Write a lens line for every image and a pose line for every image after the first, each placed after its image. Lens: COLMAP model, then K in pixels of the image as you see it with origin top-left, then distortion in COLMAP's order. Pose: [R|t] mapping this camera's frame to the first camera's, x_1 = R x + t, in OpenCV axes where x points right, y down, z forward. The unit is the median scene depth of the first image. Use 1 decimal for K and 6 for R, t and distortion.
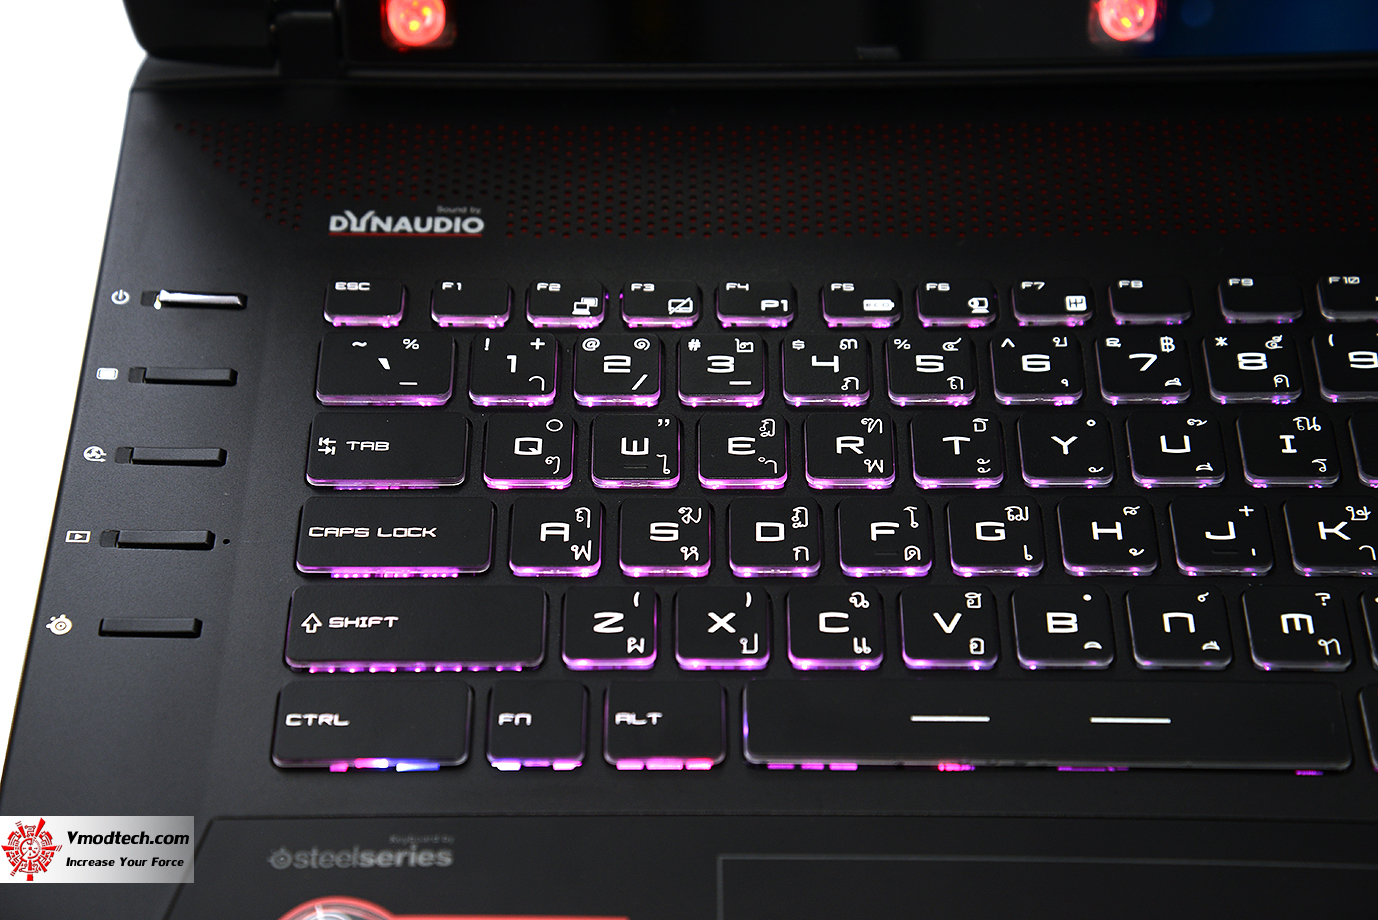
lens RADIAL K [[2749.8, 0, 706.5], [0, 2749.8, 437.5], [0, 0, 1]] dist [0.448919, 0.000000]
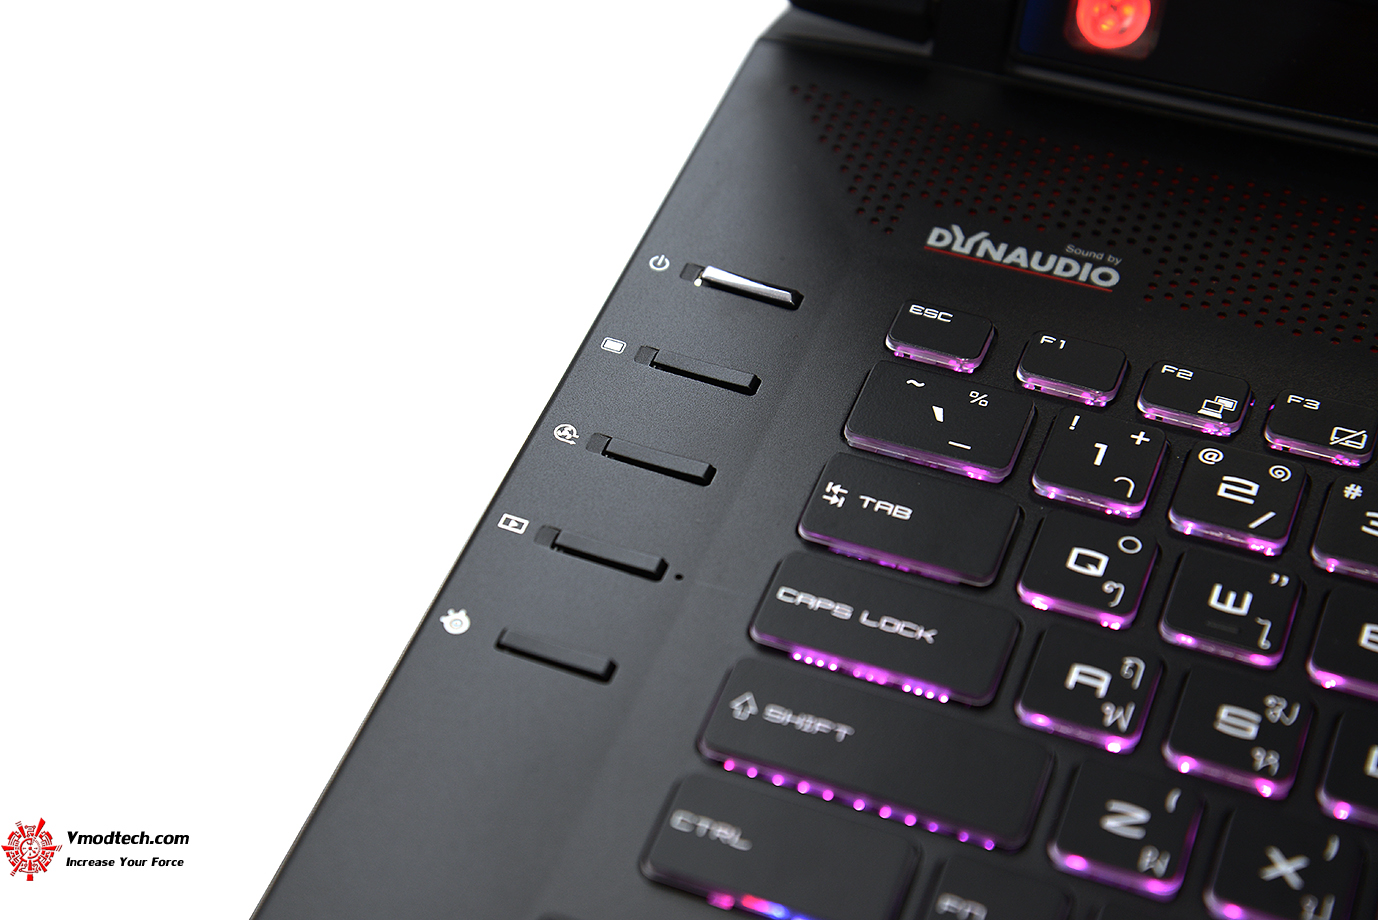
lens RADIAL K [[2678.2, 0, 732.6], [0, 2678.2, 462.2], [0, 0, 1]] dist [0.340363, 0.000000]
pose [[0.934804, 0.247436, -0.254788, 0.024235], [-0.262620, 0.964526, -0.026843, 0.021486], [0.239108, 0.092006, 0.966624, 0.262962]]
